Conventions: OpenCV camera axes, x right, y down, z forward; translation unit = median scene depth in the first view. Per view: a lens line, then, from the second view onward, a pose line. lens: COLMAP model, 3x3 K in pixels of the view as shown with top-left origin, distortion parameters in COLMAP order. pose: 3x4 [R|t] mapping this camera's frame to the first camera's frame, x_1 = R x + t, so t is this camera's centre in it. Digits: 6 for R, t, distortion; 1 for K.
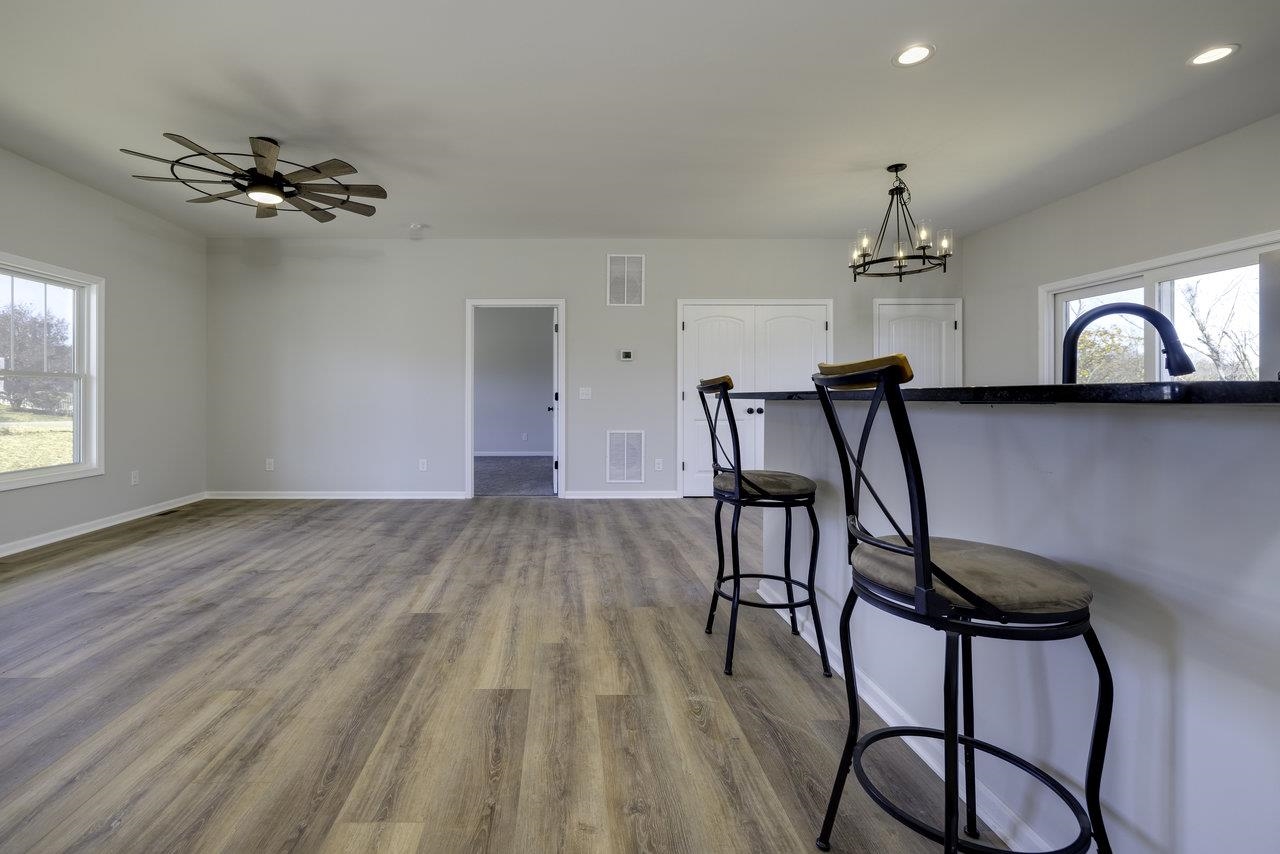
lens RADIAL K [[565.6, 0, 573.2], [0, 565.6, 396.1], [0, 0, 1]] dist [-0.002432, 0.000102]
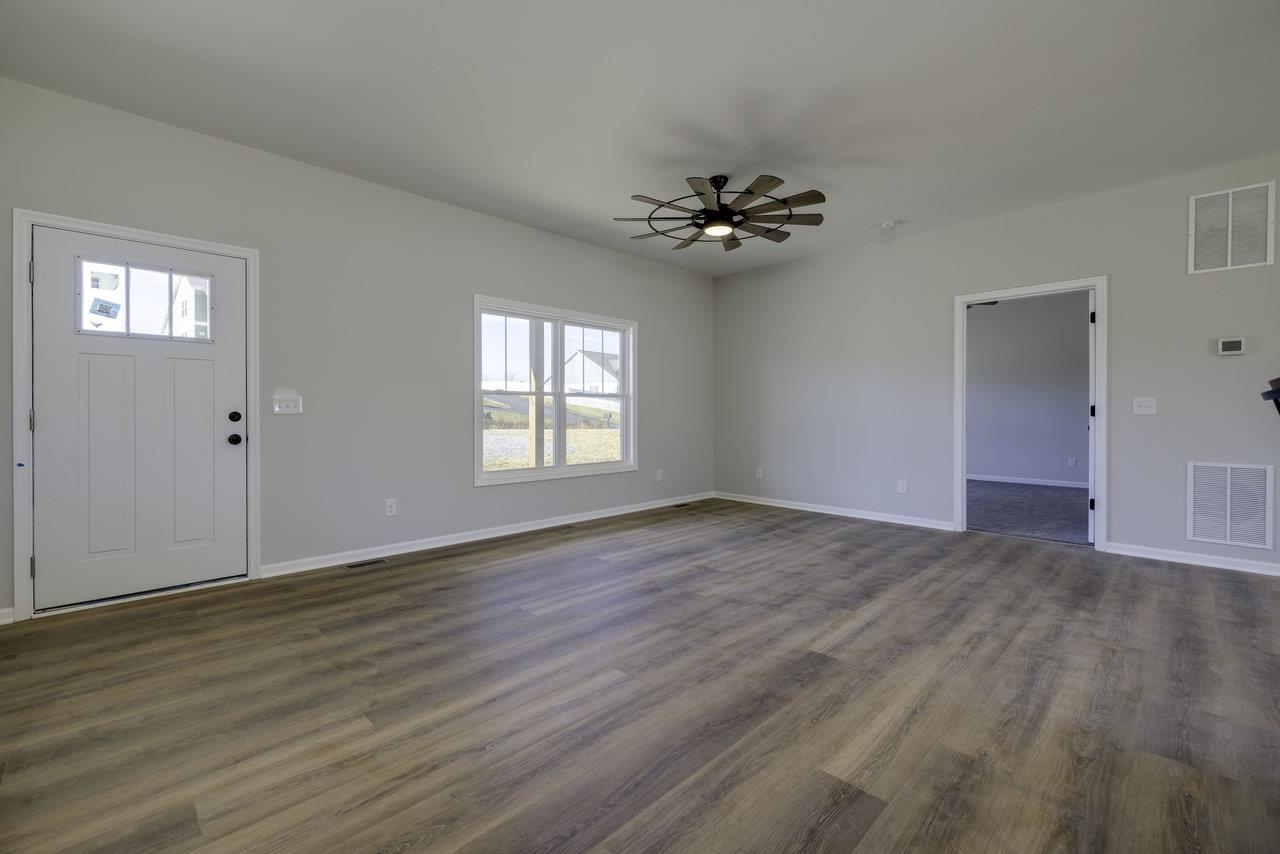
lens RADIAL K [[546.8, 0, 645.3], [0, 546.8, 415.5], [0, 0, 1]] dist [-0.002572, -0.000257]
pose [[0.697475, 0.004011, -0.716597, 0.118279], [0.001849, 0.999971, 0.007396, 0.000524], [0.716606, -0.006484, 0.697448, 0.149368]]
